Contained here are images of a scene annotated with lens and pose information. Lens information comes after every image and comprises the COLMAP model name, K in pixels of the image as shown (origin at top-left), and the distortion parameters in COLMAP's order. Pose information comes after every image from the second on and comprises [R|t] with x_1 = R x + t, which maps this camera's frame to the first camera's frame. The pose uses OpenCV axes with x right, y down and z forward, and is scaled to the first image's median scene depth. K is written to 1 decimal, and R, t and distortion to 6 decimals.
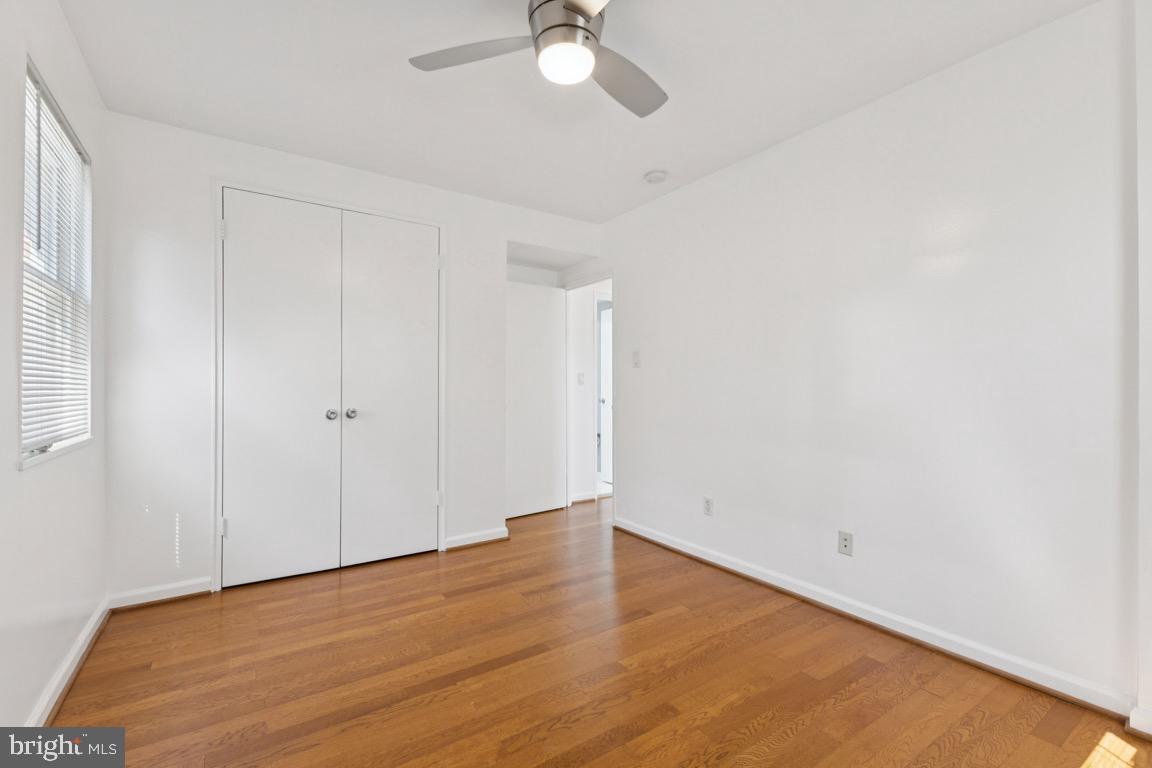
lens RADIAL K [[501.4, 0, 579.0], [0, 501.4, 388.5], [0, 0, 1]] dist [0.010094, -0.000347]
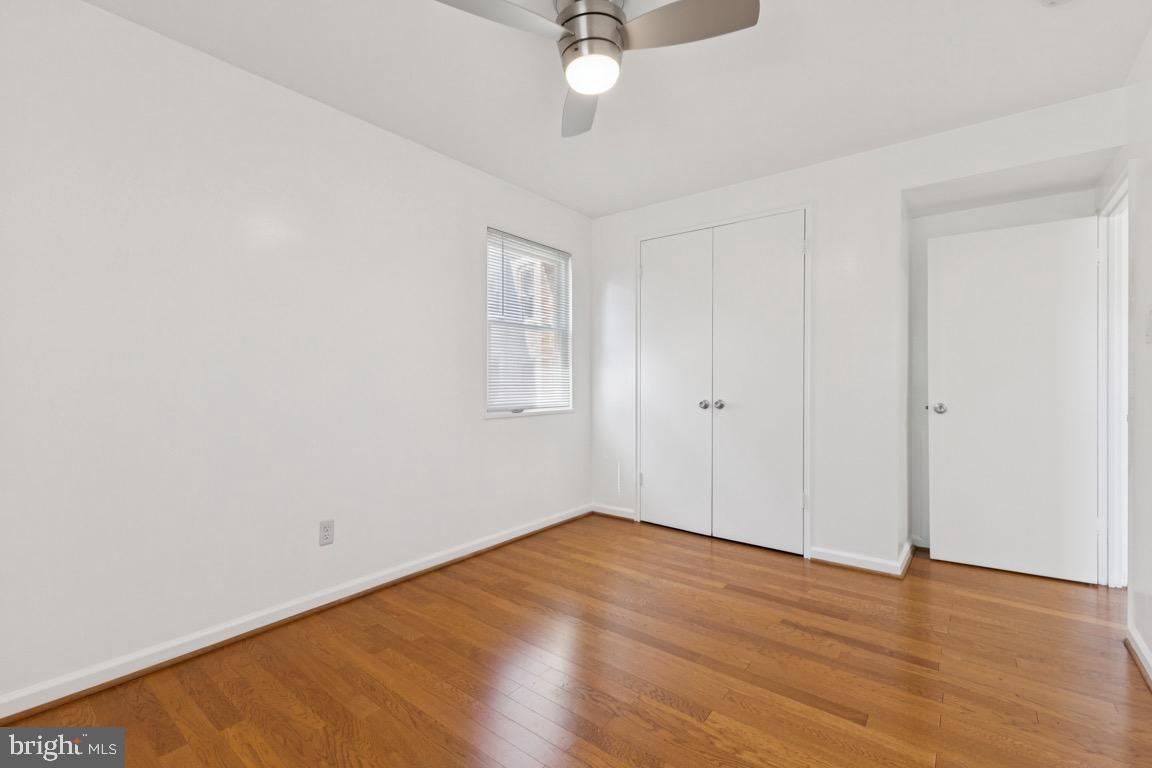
lens RADIAL K [[501.4, 0, 579.0], [0, 501.4, 388.5], [0, 0, 1]] dist [0.010094, -0.000347]
pose [[0.301088, 0.017743, -0.953431, 0.601670], [-0.001807, 0.999836, 0.018036, -0.007520], [0.953595, -0.003708, 0.301071, 0.401907]]
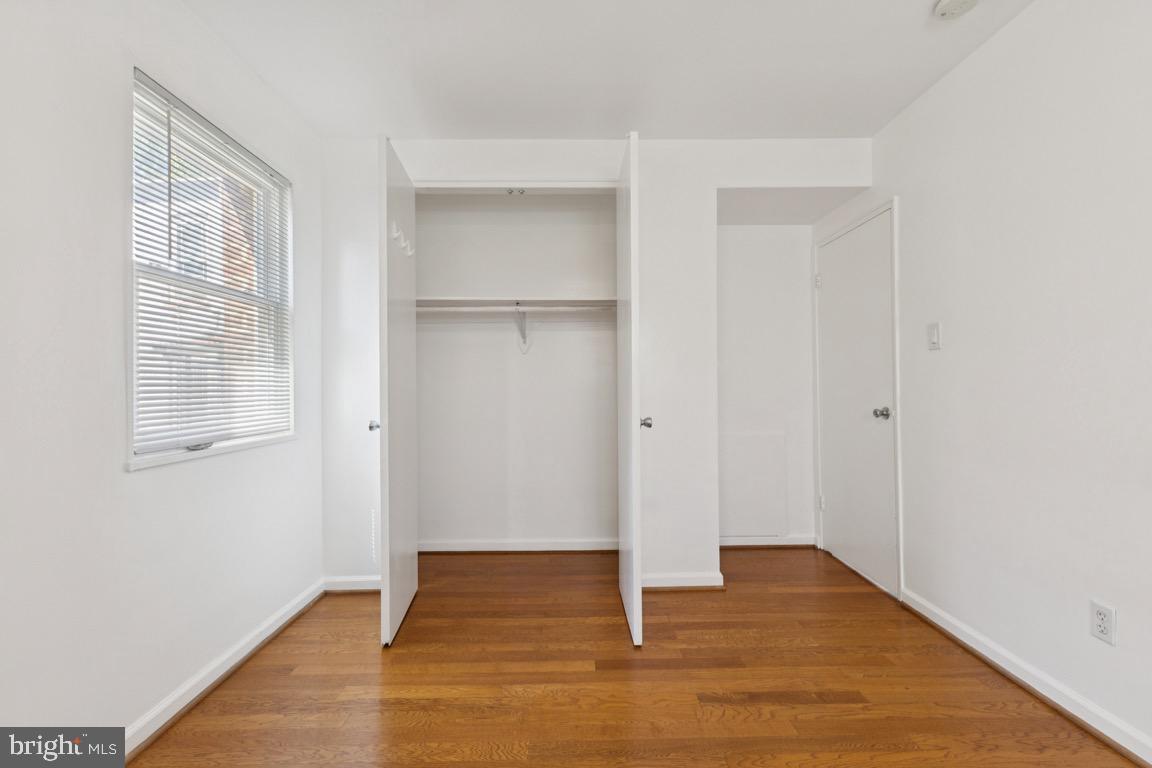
lens RADIAL K [[499.4, 0, 578.3], [0, 499.4, 382.5], [0, 0, 1]] dist [0.014689, -0.000124]
pose [[0.832857, -0.009425, -0.553408, 0.125965], [0.007241, 0.999955, -0.006132, -0.004308], [0.553441, 0.001100, 0.832888, 0.355748]]
